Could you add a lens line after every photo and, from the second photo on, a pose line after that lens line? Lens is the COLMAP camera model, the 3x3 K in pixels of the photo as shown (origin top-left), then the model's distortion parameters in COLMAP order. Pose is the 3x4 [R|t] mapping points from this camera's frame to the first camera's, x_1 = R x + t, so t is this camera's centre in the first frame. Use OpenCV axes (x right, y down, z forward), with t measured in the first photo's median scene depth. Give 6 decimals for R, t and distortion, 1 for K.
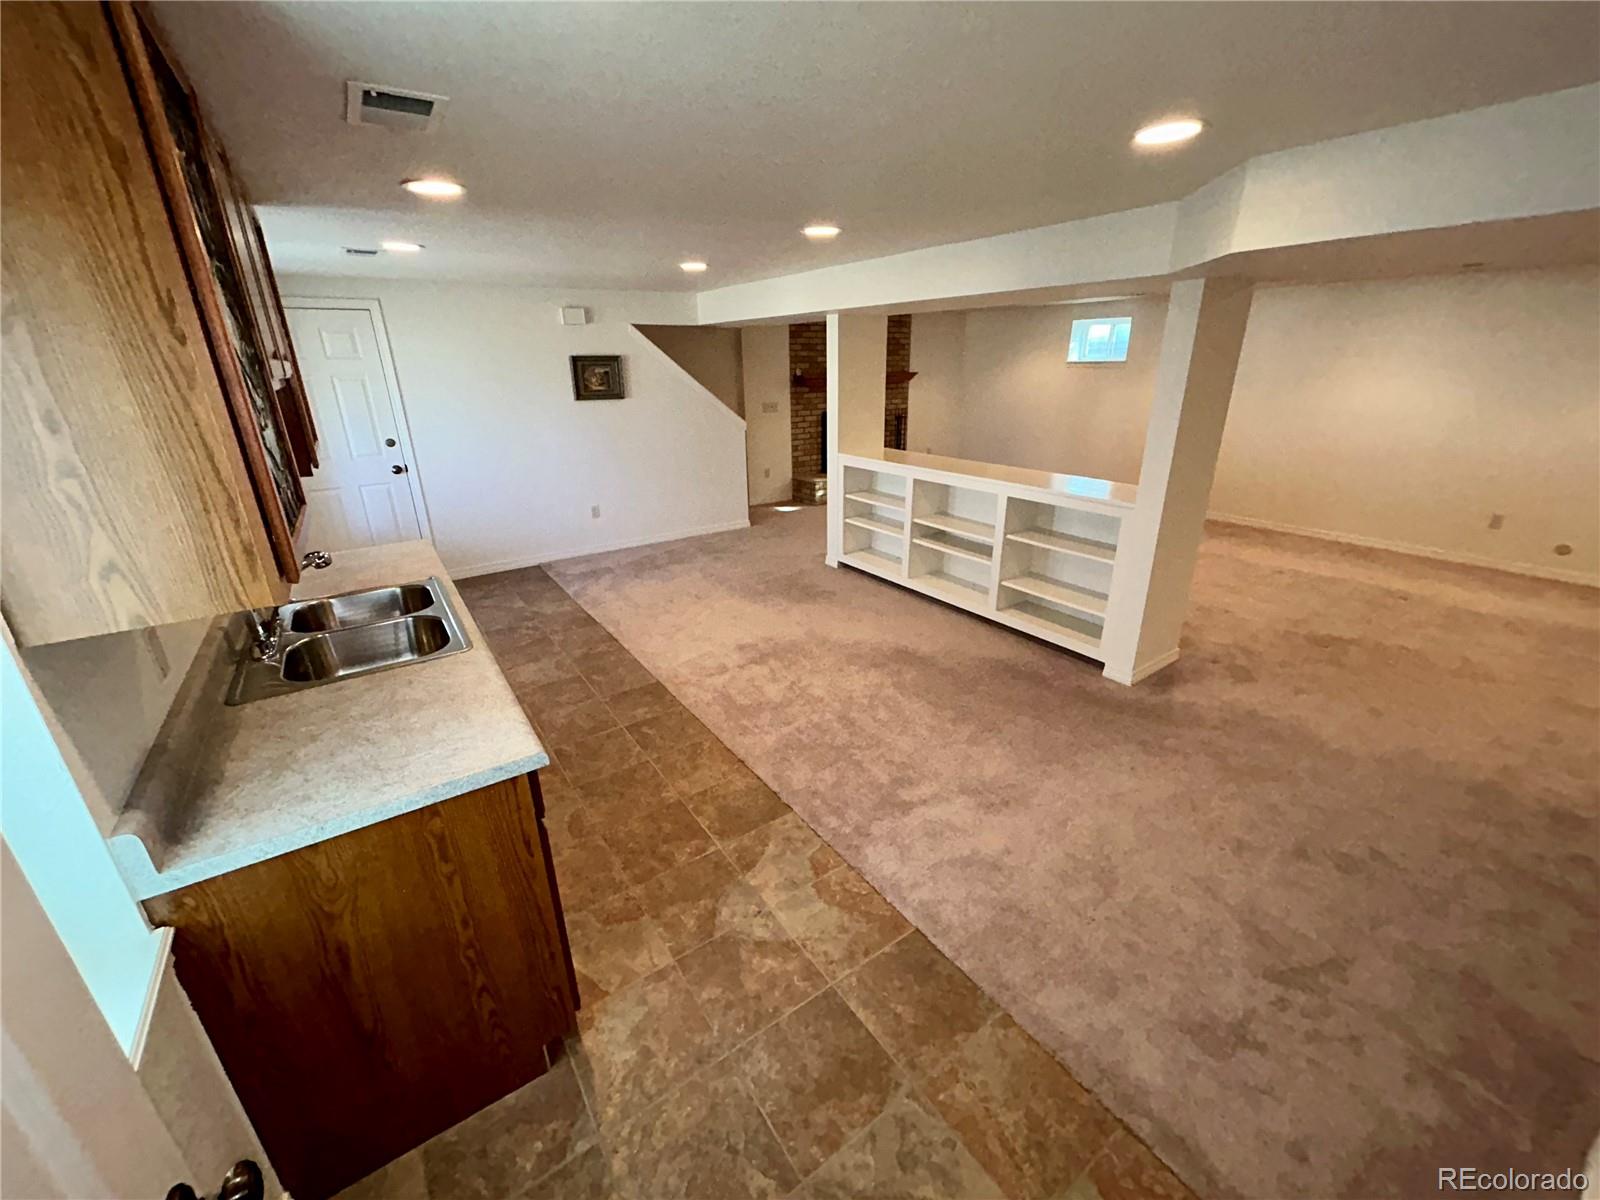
lens RADIAL K [[641.4, 0, 799.2], [0, 641.4, 597.9], [0, 0, 1]] dist [-0.002446, 0.001221]
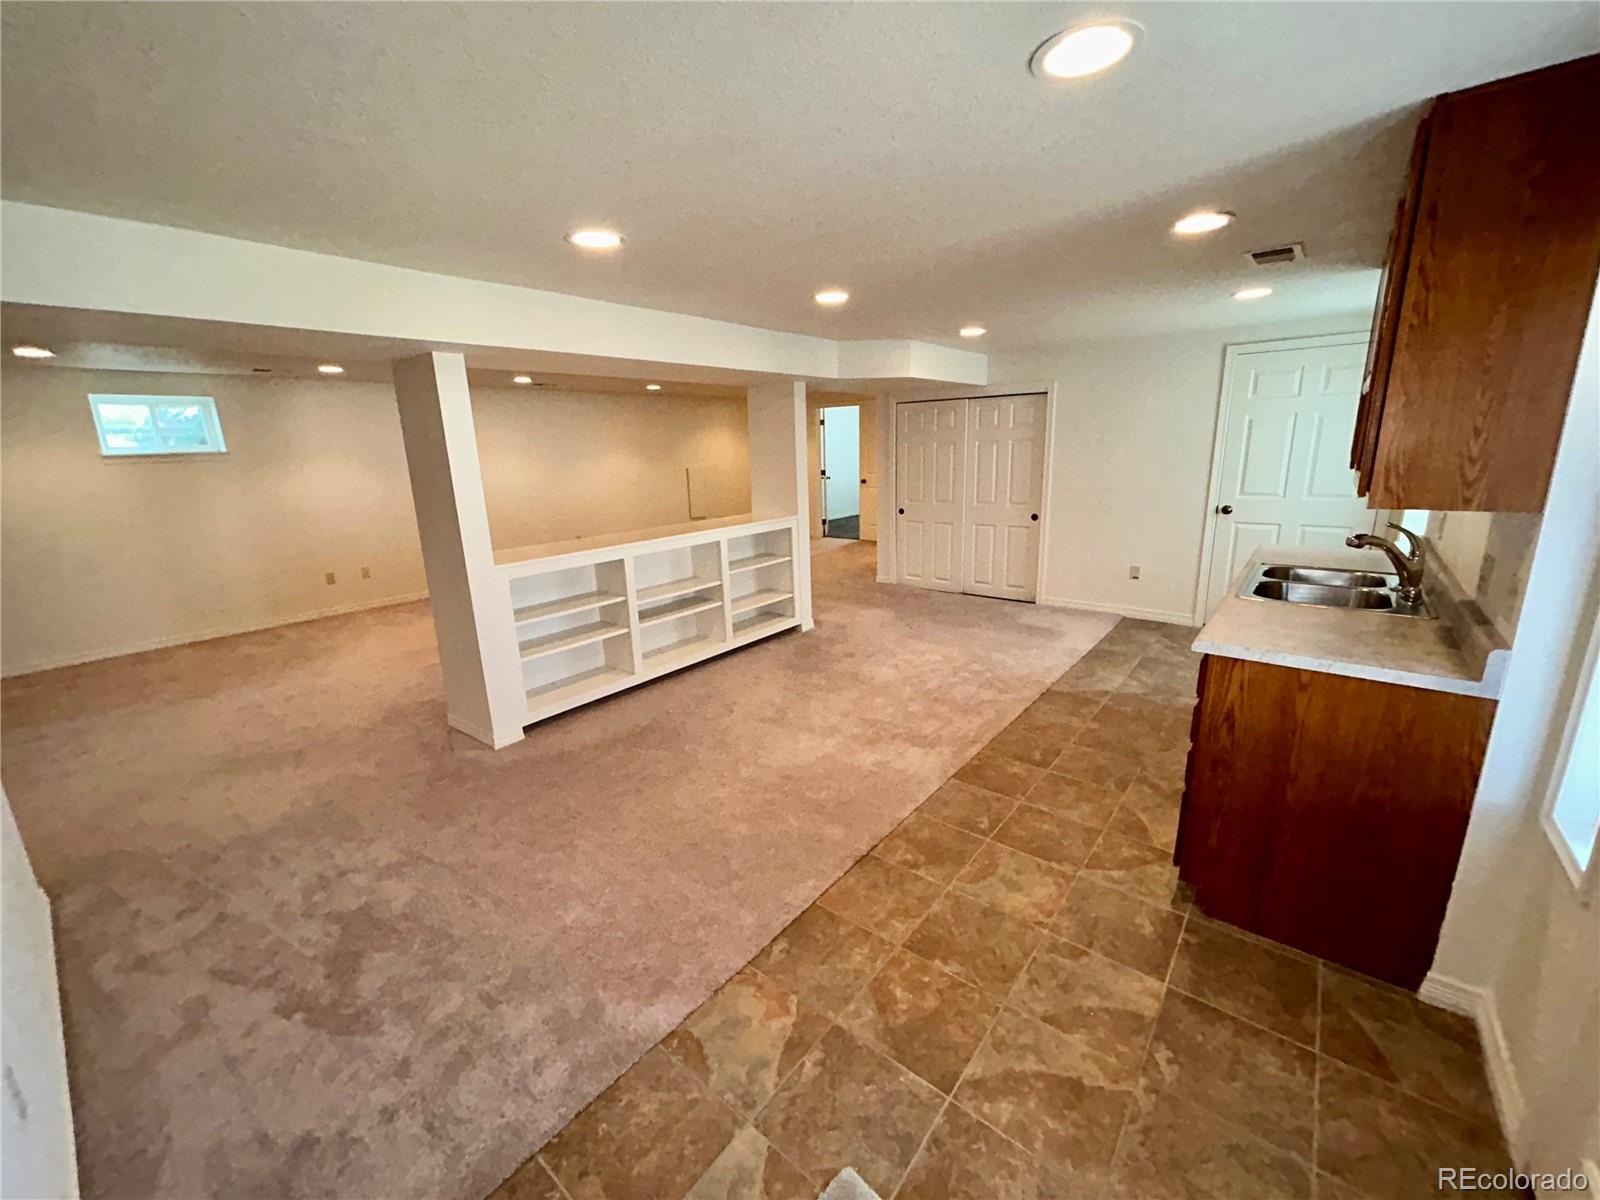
lens RADIAL K [[641.4, 0, 799.5], [0, 641.4, 602.2], [0, 0, 1]] dist [-0.002446, 0.001221]
pose [[-0.283824, -0.208698, 0.935889, -0.859017], [0.367811, 0.877671, 0.307260, -0.381109], [-0.885528, 0.431438, -0.172343, 1.173199]]
